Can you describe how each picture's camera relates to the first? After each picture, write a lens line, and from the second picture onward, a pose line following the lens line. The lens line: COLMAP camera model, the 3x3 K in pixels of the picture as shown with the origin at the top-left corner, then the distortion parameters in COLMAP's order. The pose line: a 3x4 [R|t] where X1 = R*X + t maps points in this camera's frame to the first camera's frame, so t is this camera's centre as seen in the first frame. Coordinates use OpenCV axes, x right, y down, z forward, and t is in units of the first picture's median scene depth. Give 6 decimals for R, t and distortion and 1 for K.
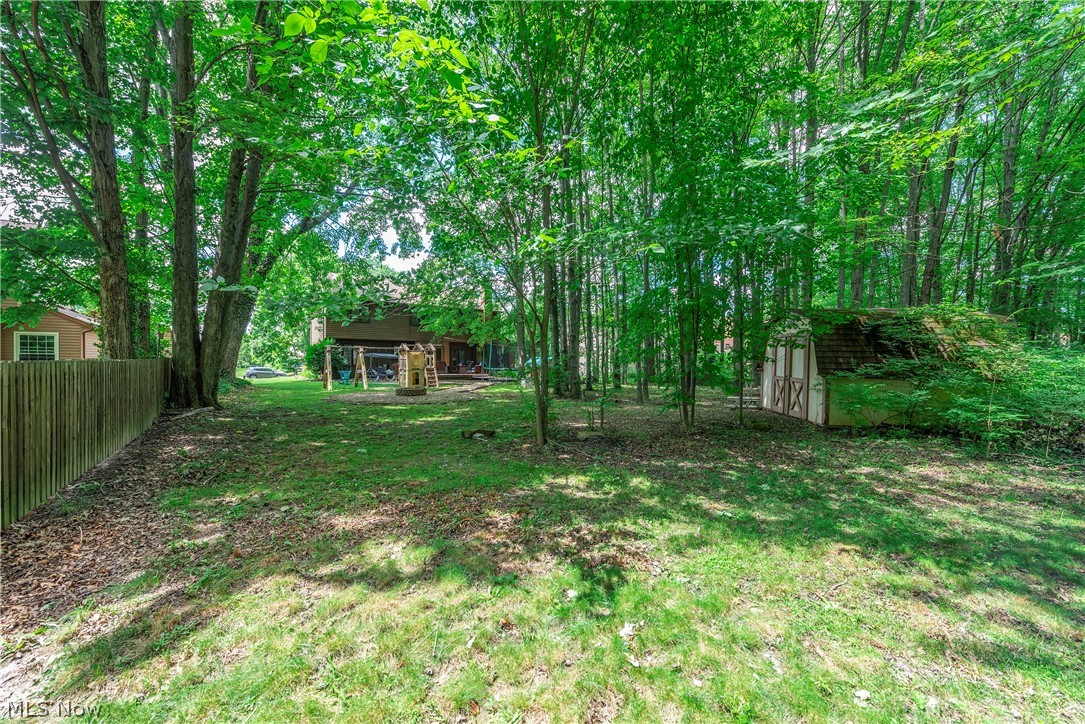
lens RADIAL K [[430.9, 0, 539.9], [0, 430.9, 365.1], [0, 0, 1]] dist [0.000982, -0.000047]
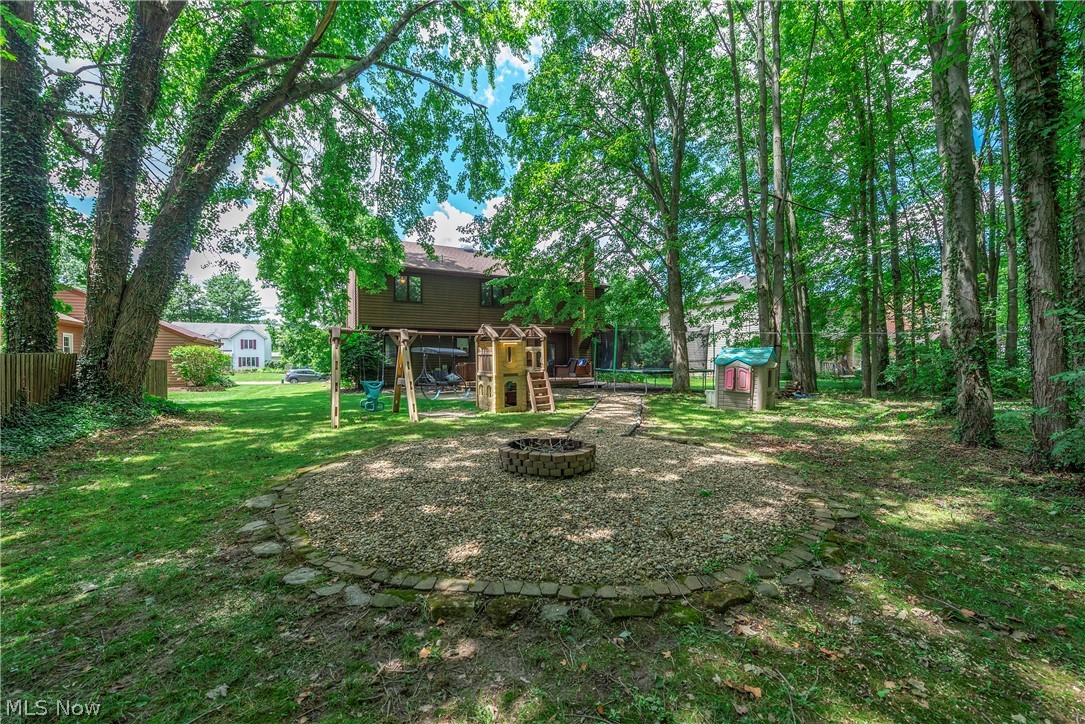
lens RADIAL K [[430.9, 0, 539.9], [0, 430.9, 365.1], [0, 0, 1]] dist [0.000982, -0.000047]
pose [[0.992235, -0.004804, -0.124287, -0.184303], [0.004514, 0.999986, -0.002615, -0.000745], [0.124298, 0.002034, 0.992243, 0.492014]]
